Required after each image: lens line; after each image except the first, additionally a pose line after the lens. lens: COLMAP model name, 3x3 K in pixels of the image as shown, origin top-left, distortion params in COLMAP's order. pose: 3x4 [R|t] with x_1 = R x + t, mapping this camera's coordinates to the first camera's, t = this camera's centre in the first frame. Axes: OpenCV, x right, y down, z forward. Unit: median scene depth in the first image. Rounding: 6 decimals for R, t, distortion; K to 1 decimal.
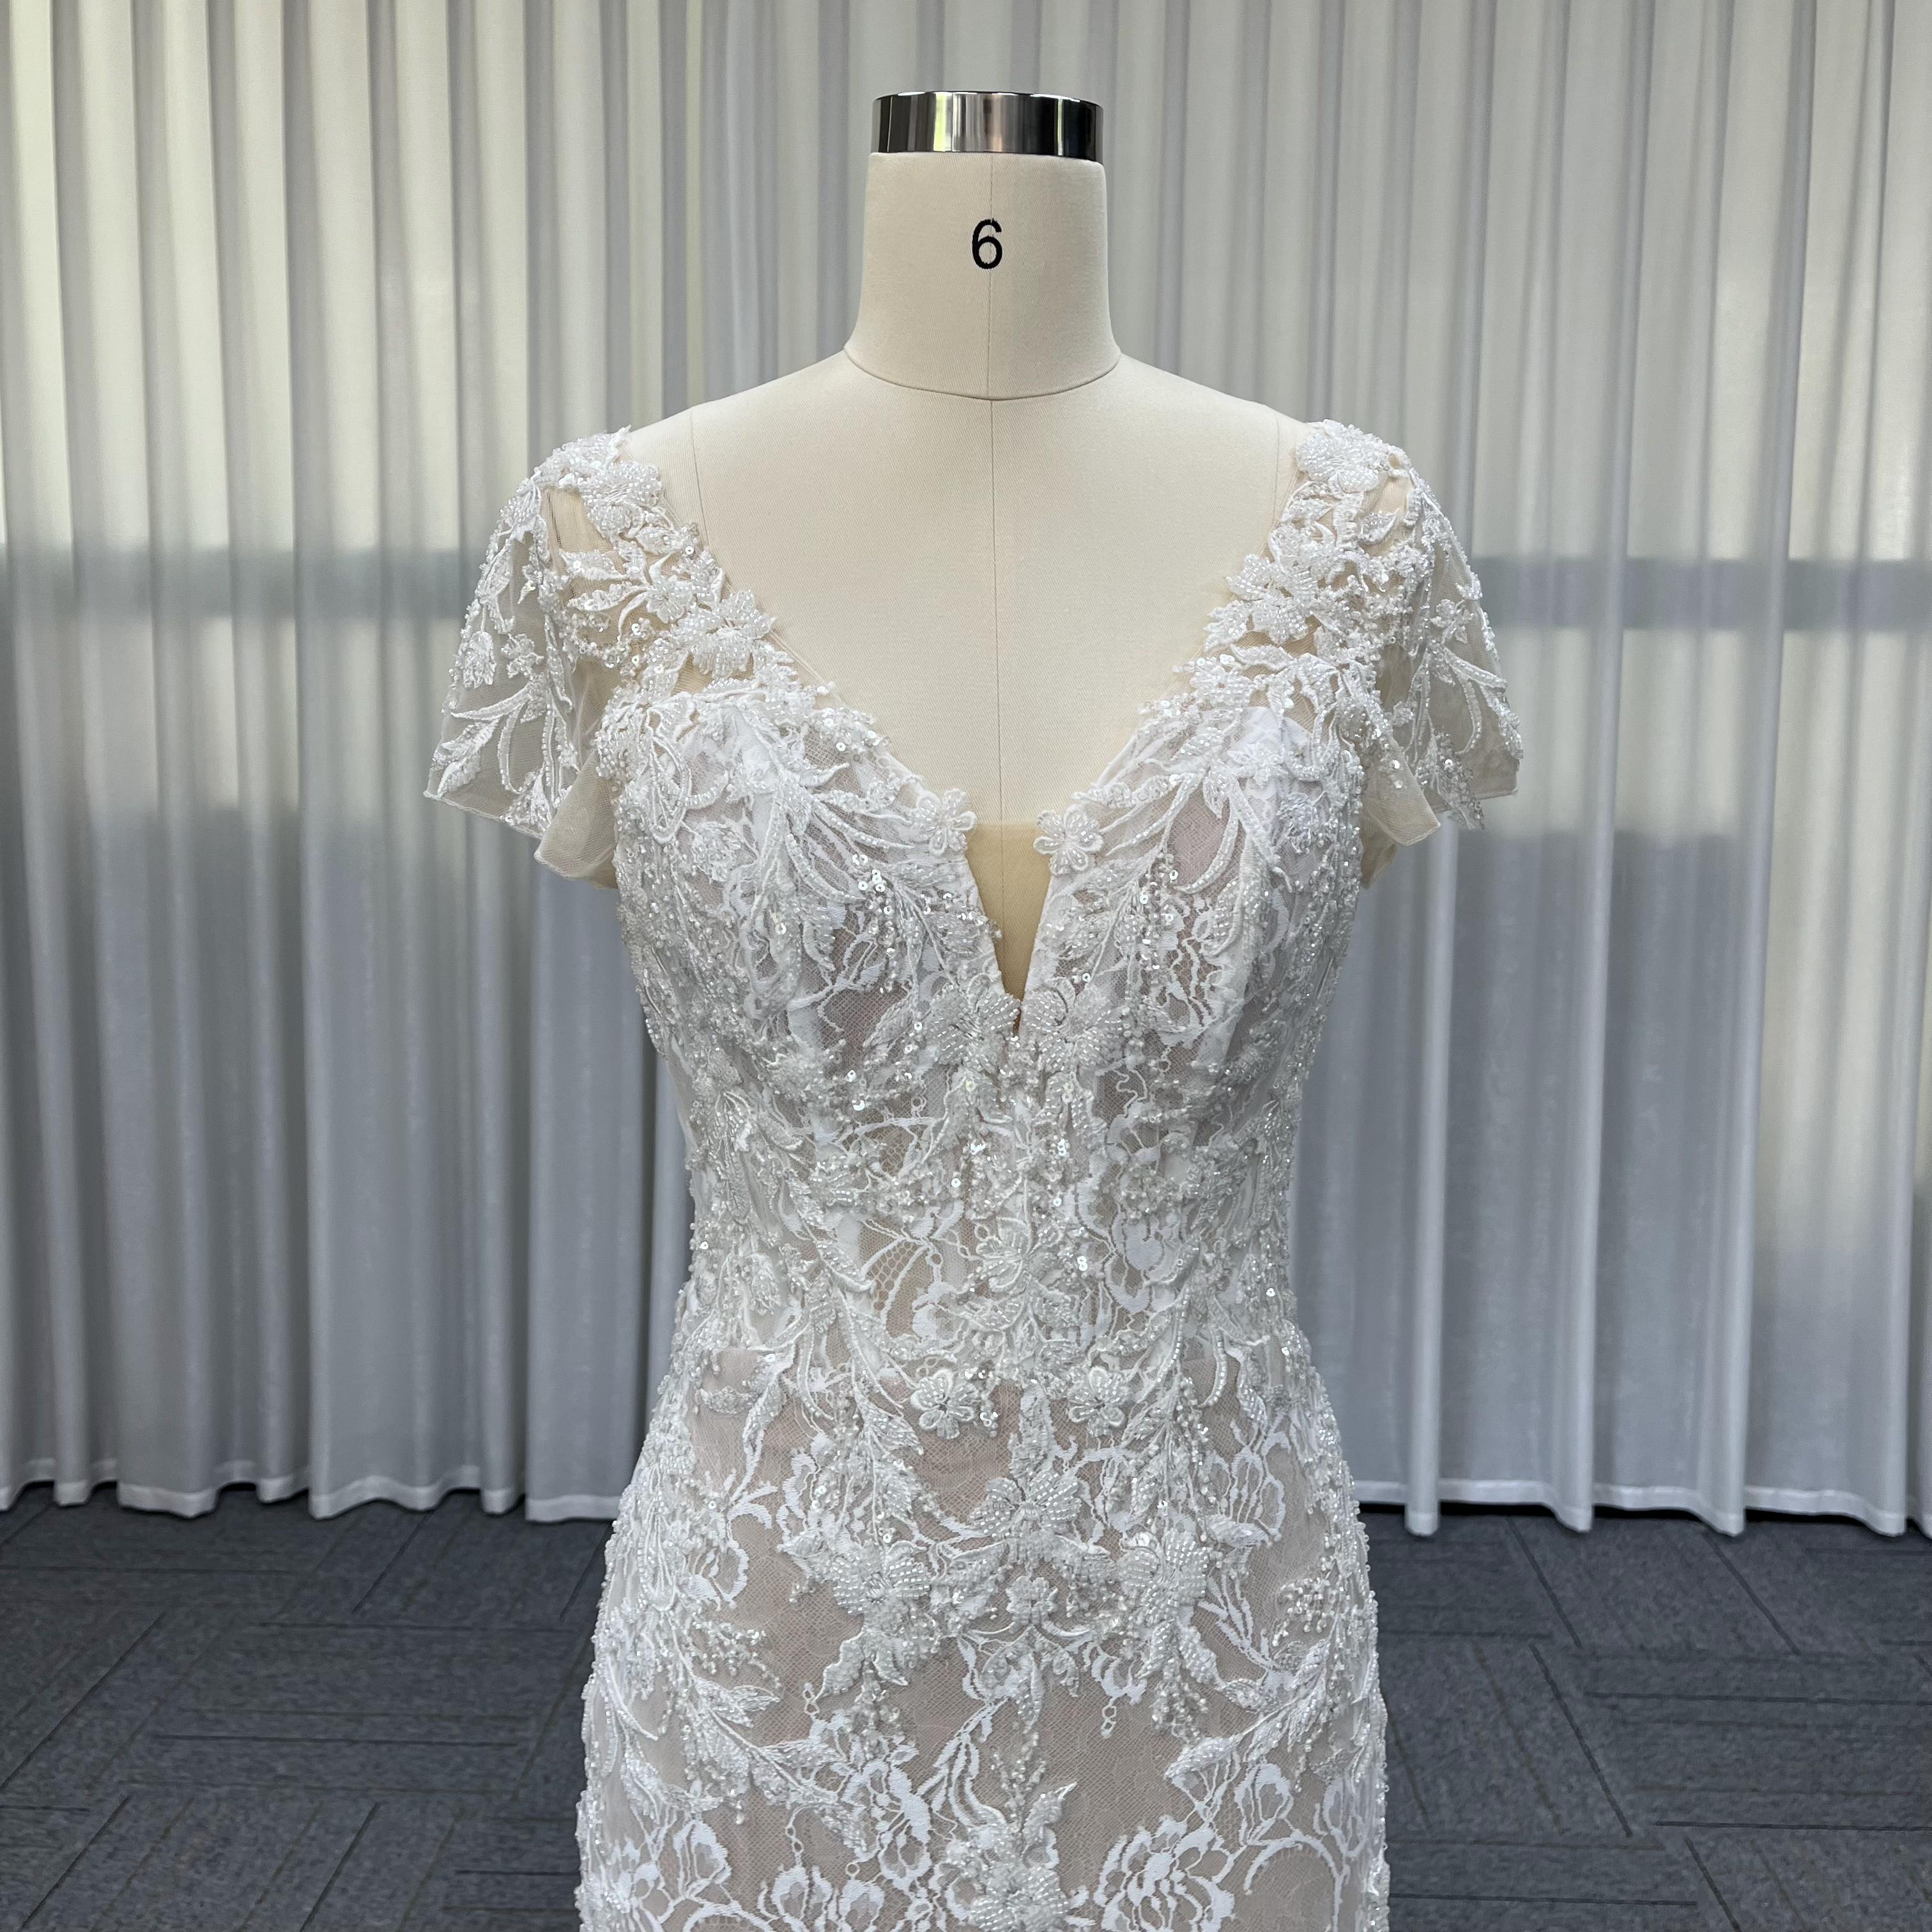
lens RADIAL K [[1971.9, 0, 983.5], [0, 1971.9, 943.0], [0, 0, 1]] dist [0.034718, -0.027160]
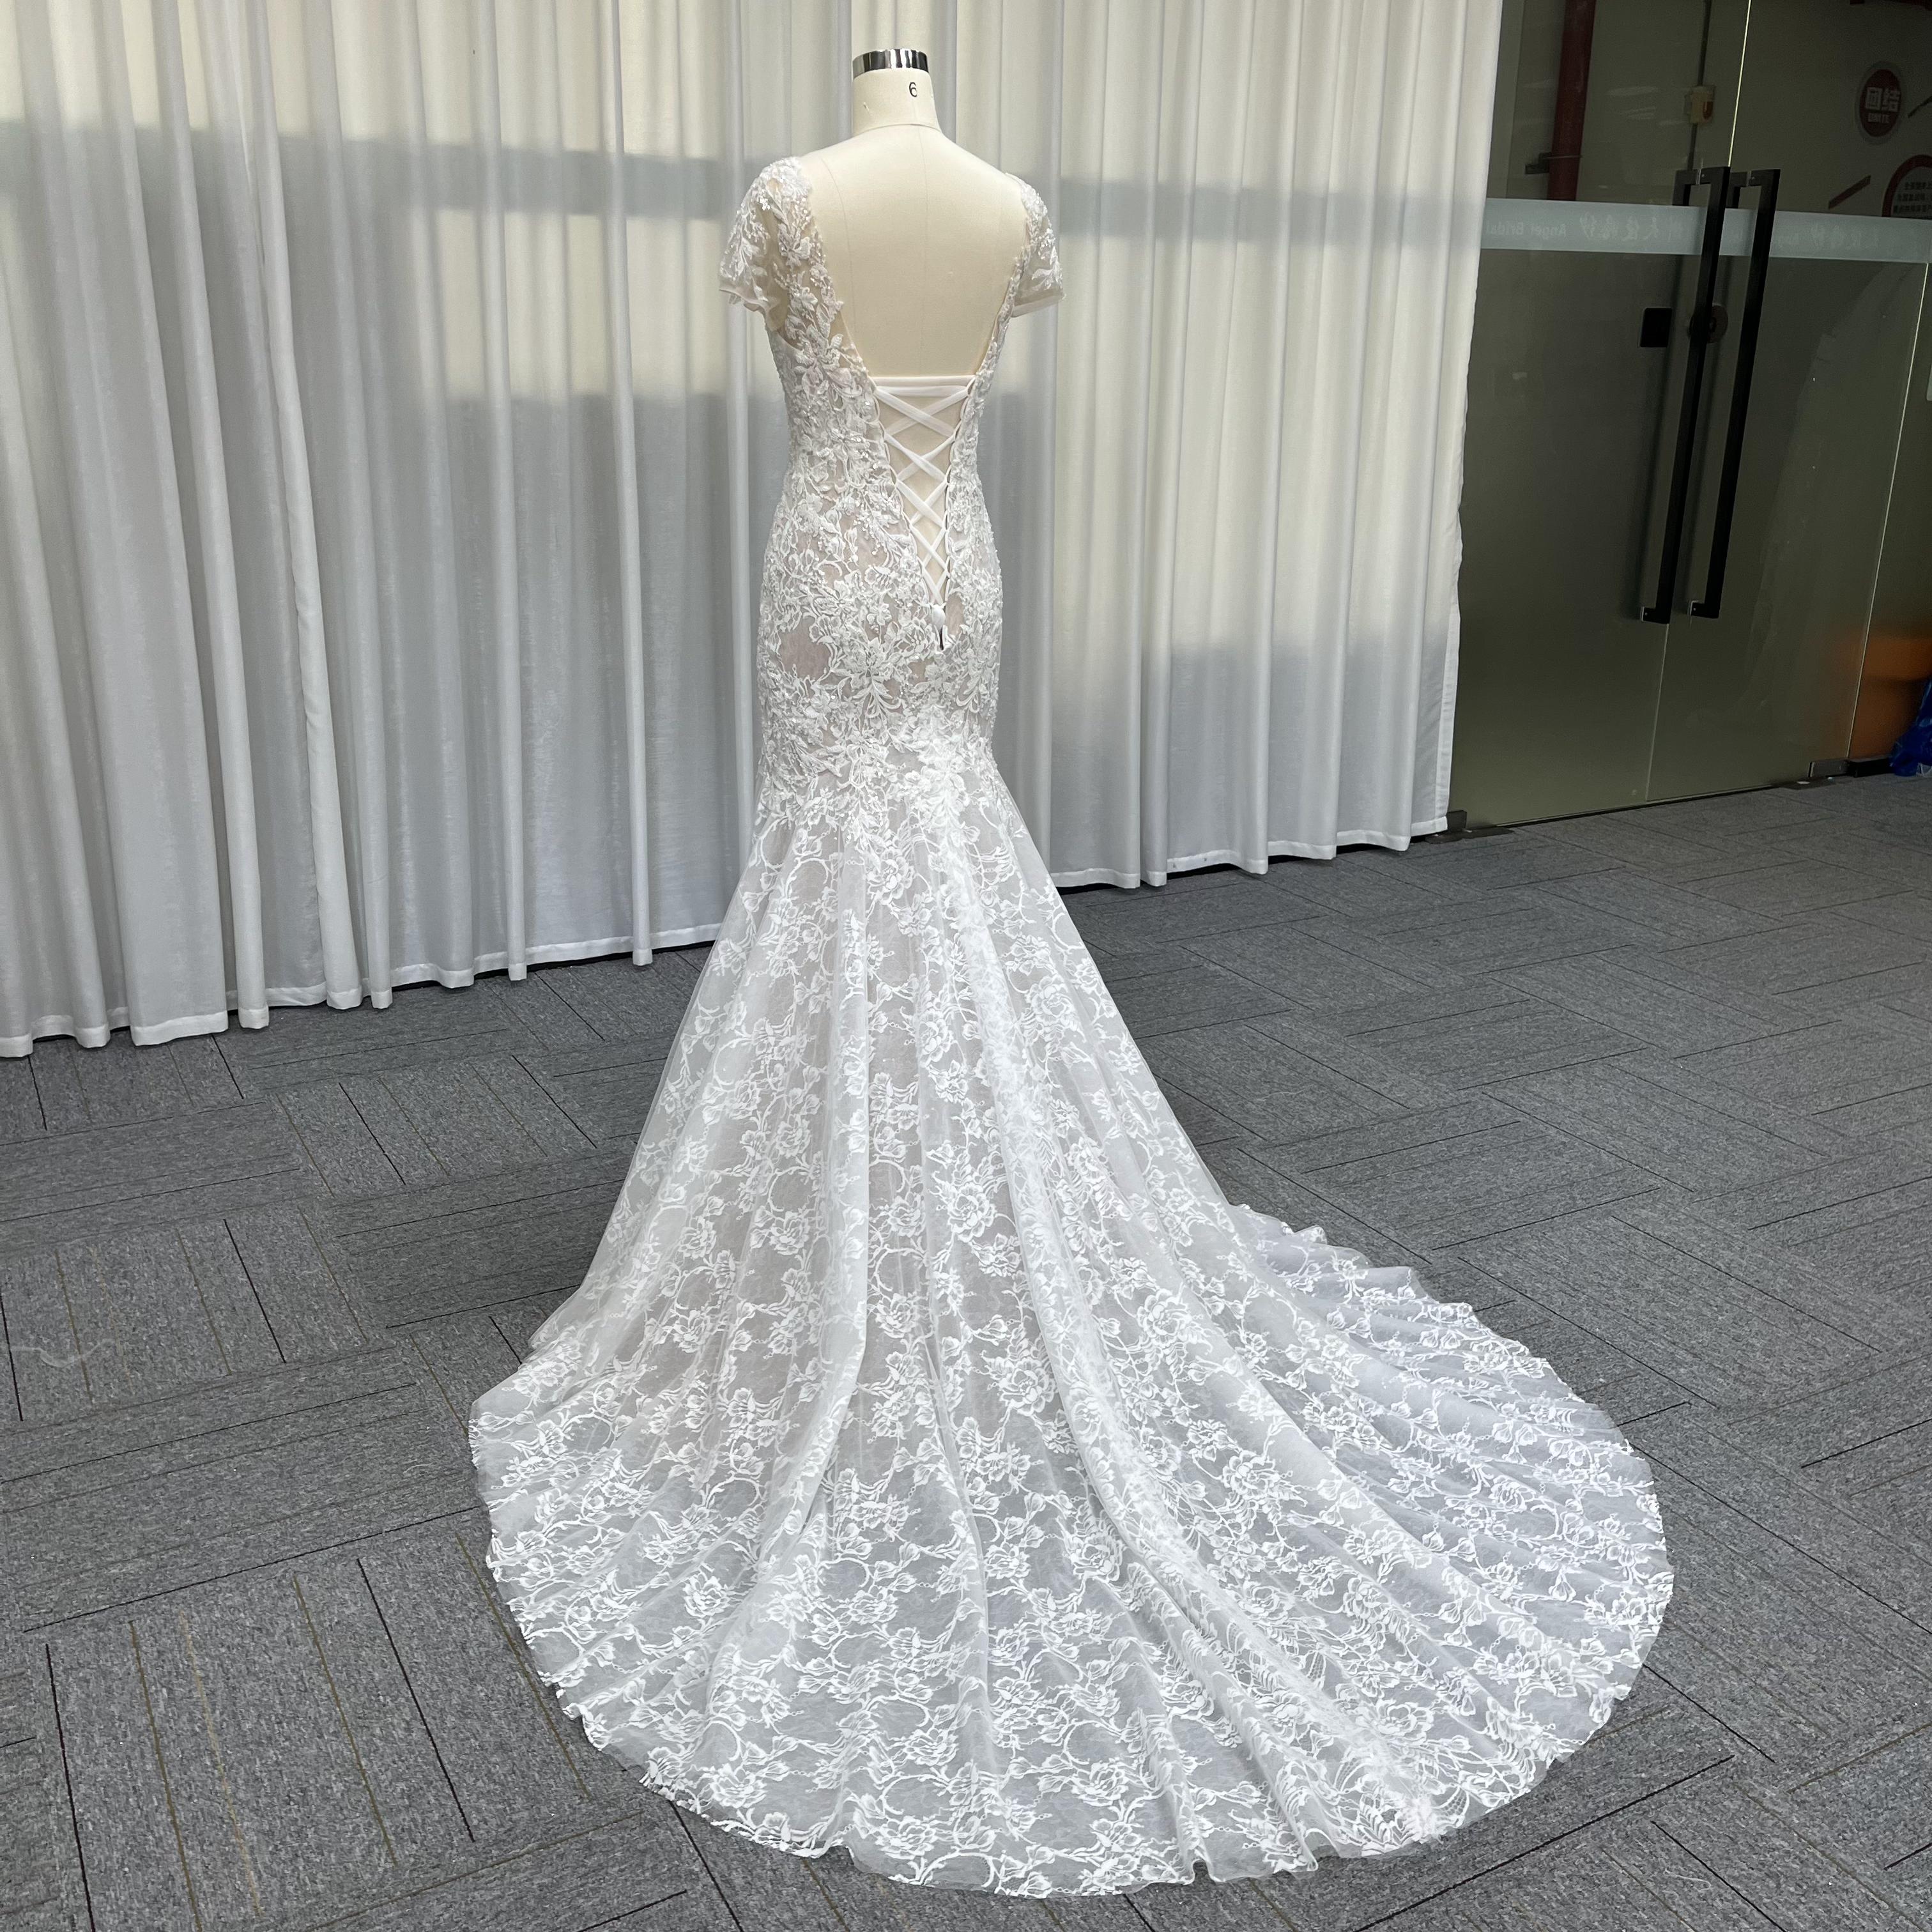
lens RADIAL K [[1956.2, 0, 970.9], [0, 1956.2, 975.1], [0, 0, 1]] dist [0.106438, -0.237334]
pose [[0.861187, -0.160729, 0.482207, -1.664228], [0.060023, 0.974208, 0.217525, 0.170874], [-0.504732, -0.158386, 0.848622, -0.853831]]
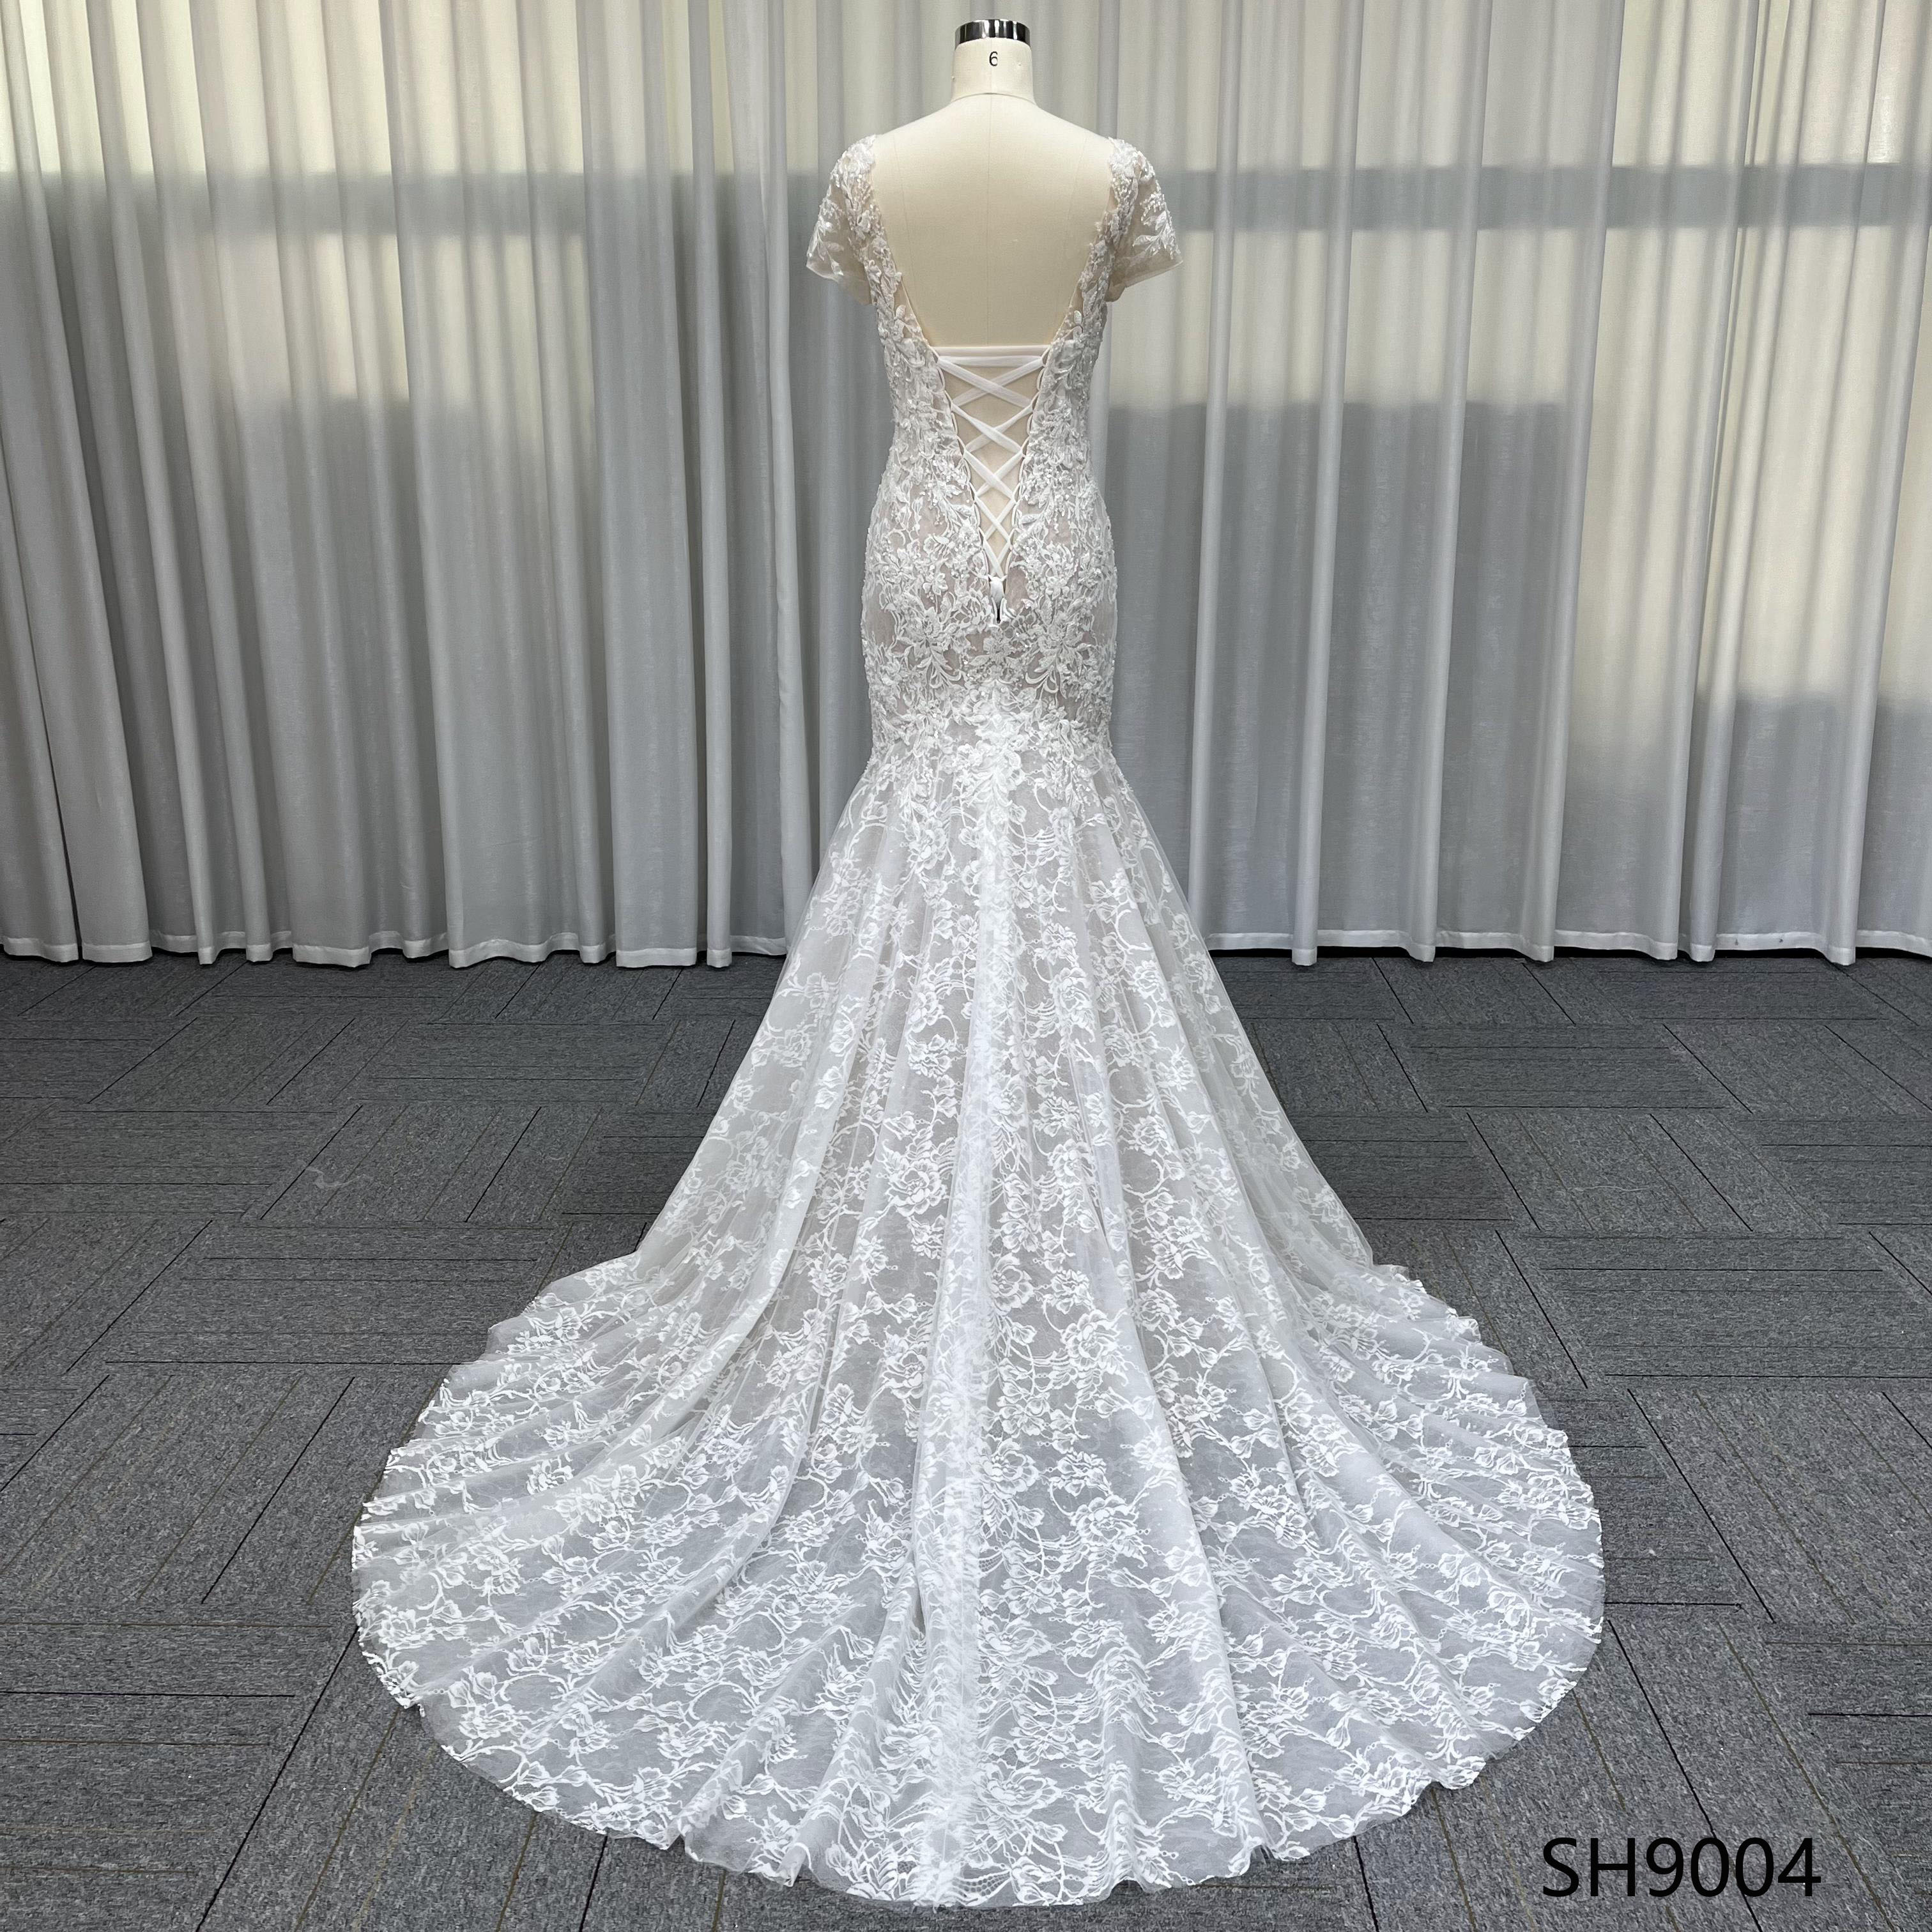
lens RADIAL K [[1956.2, 0, 970.9], [0, 1956.2, 975.1], [0, 0, 1]] dist [0.106438, -0.237334]
pose [[0.999885, -0.014819, 0.003299, -0.011780], [0.014059, 0.985839, 0.167102, 0.394371], [-0.005728, -0.167037, 0.985934, -1.270637]]
